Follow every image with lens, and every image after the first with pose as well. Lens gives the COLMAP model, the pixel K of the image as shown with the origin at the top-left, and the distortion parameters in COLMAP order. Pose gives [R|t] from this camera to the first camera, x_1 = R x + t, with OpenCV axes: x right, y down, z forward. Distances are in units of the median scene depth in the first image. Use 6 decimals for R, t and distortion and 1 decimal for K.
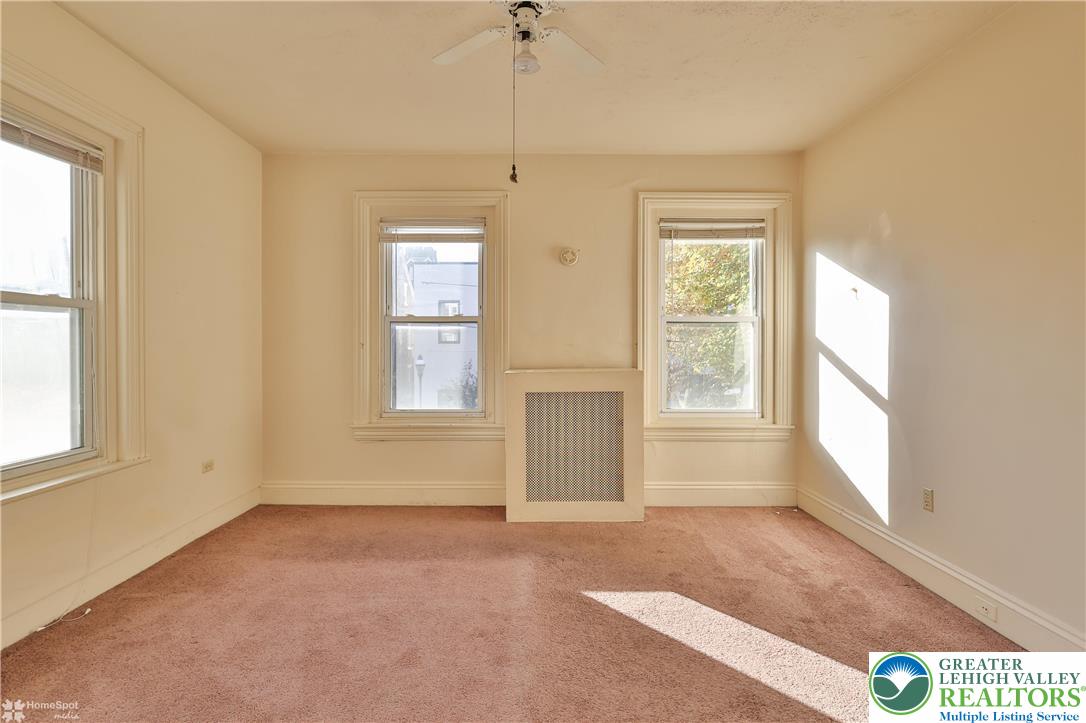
lens RADIAL K [[544.1, 0, 533.2], [0, 544.1, 350.8], [0, 0, 1]] dist [-0.001083, 0.000998]
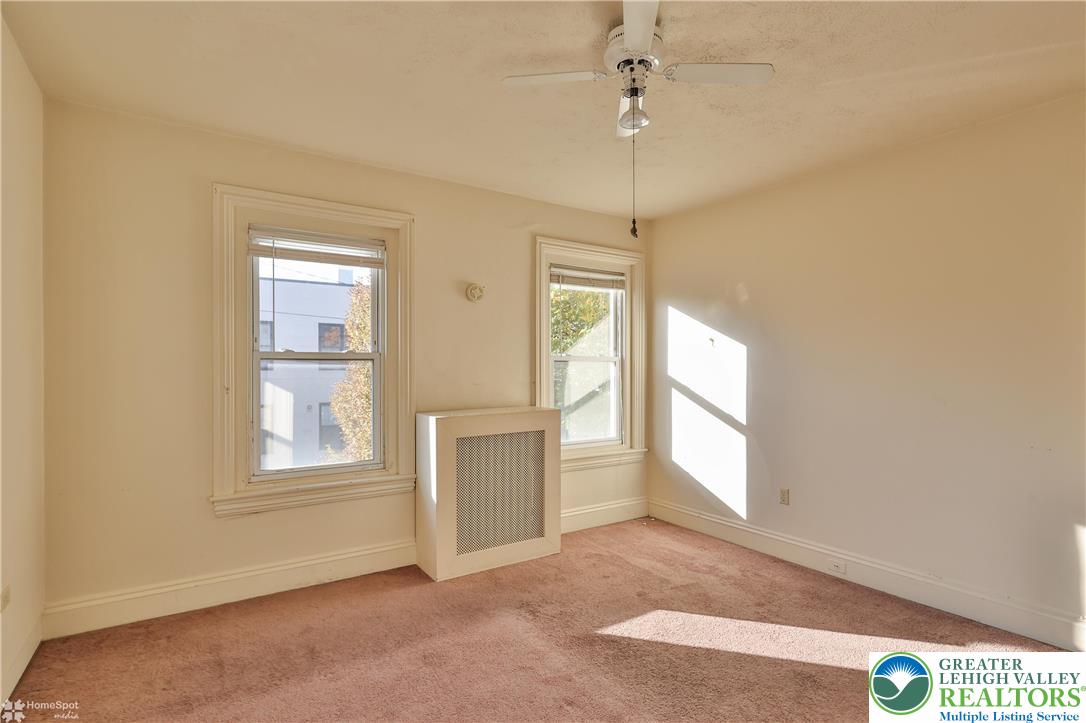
lens RADIAL K [[544.1, 0, 538.5], [0, 544.1, 372.5], [0, 0, 1]] dist [-0.001083, 0.000998]
pose [[0.828380, -0.006195, 0.560133, -0.409757], [0.007667, 0.999971, -0.000280, -0.033431], [-0.560114, 0.004527, 0.828403, 0.149004]]
